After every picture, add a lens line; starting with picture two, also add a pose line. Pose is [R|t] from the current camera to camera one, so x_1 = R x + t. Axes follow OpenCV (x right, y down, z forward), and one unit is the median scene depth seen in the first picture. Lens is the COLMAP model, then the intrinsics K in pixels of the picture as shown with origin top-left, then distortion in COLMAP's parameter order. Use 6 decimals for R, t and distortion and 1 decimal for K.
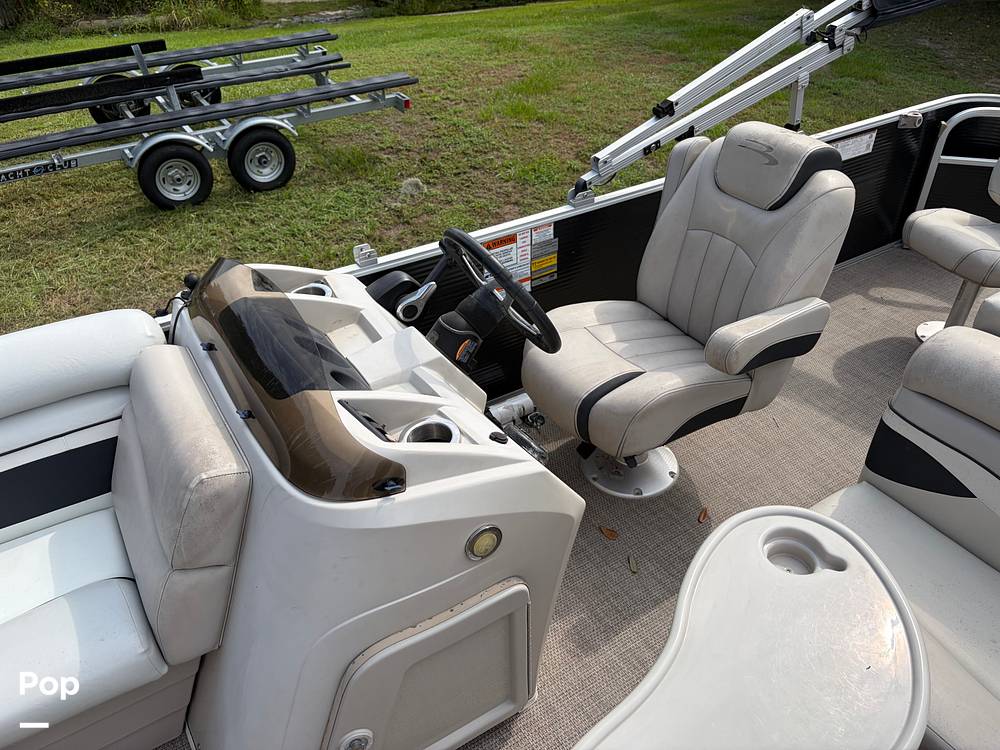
lens RADIAL K [[756.5, 0, 492.8], [0, 756.5, 369.3], [0, 0, 1]] dist [0.012141, -0.007698]
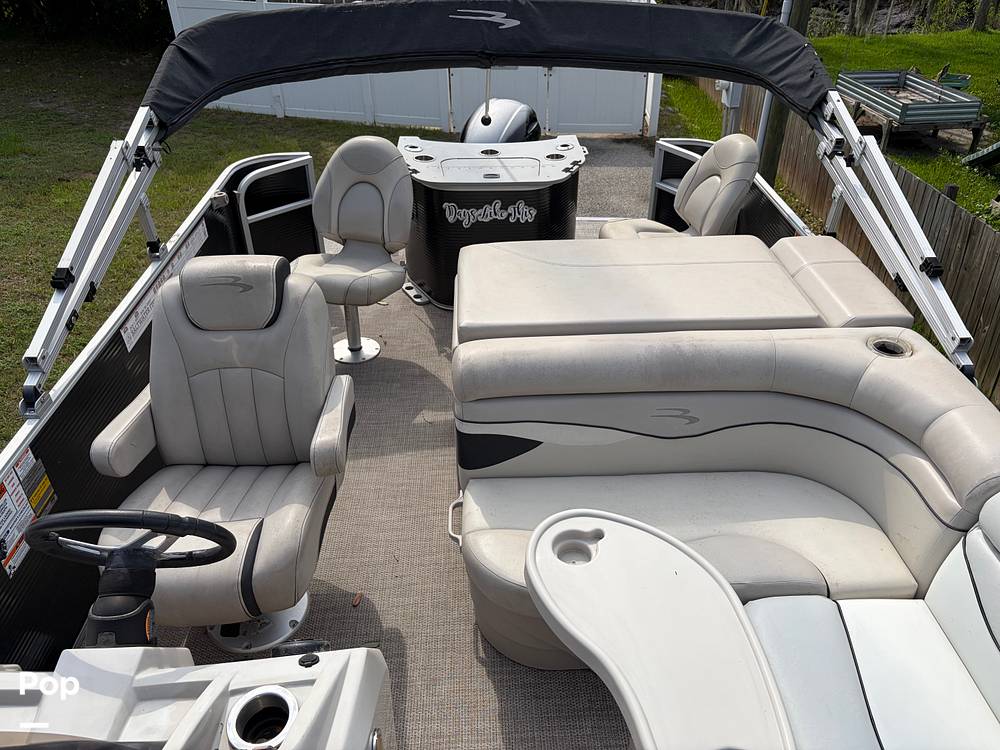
lens RADIAL K [[756.5, 0, 492.8], [0, 756.5, 369.3], [0, 0, 1]] dist [0.012141, -0.007698]
pose [[0.508264, -0.467117, 0.723512, -0.231686], [0.511753, 0.839523, 0.182513, -0.160707], [-0.692660, 0.277495, 0.665747, 0.067768]]
